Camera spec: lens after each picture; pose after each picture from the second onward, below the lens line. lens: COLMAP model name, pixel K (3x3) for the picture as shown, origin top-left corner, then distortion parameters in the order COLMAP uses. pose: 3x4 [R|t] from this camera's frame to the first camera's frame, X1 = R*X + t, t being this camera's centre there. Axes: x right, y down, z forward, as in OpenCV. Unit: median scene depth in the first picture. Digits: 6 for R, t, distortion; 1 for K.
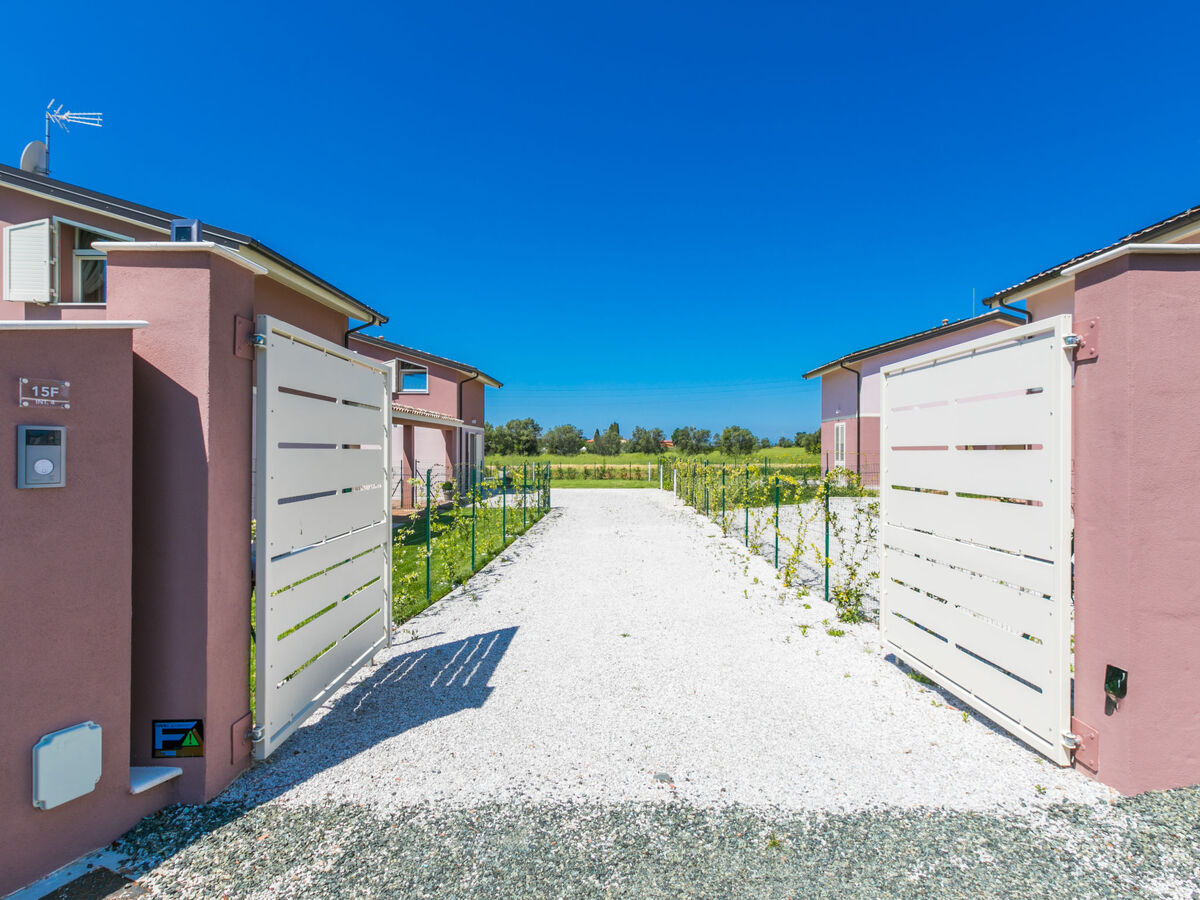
lens RADIAL K [[632.9, 0, 625.6], [0, 632.9, 446.7], [0, 0, 1]] dist [0.004653, 0.002697]
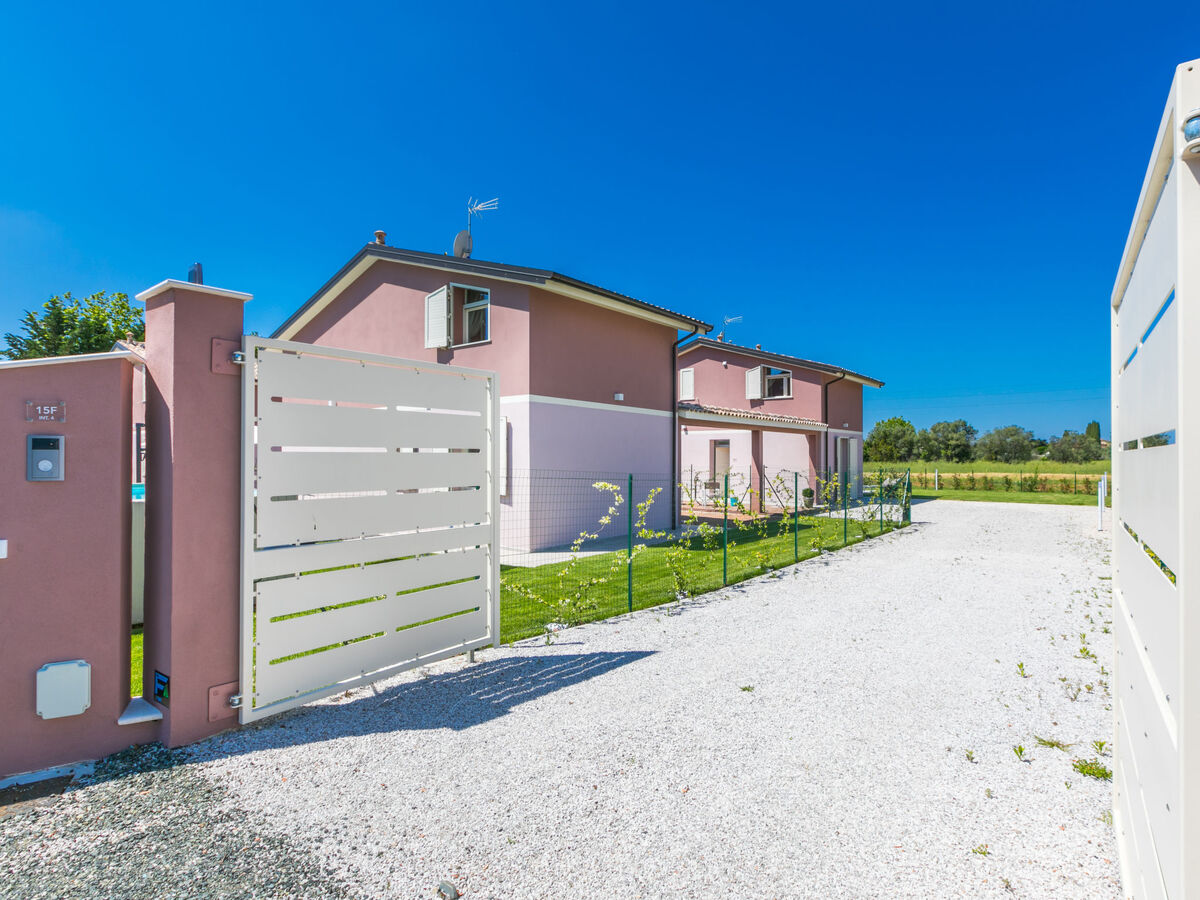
lens RADIAL K [[632.9, 0, 600.6], [0, 632.9, 447.9], [0, 0, 1]] dist [0.004653, 0.002697]
pose [[0.784731, -0.008400, -0.619780, 0.120074], [0.003789, 0.999954, -0.008755, 0.001435], [0.619825, 0.004522, 0.784727, 0.093418]]
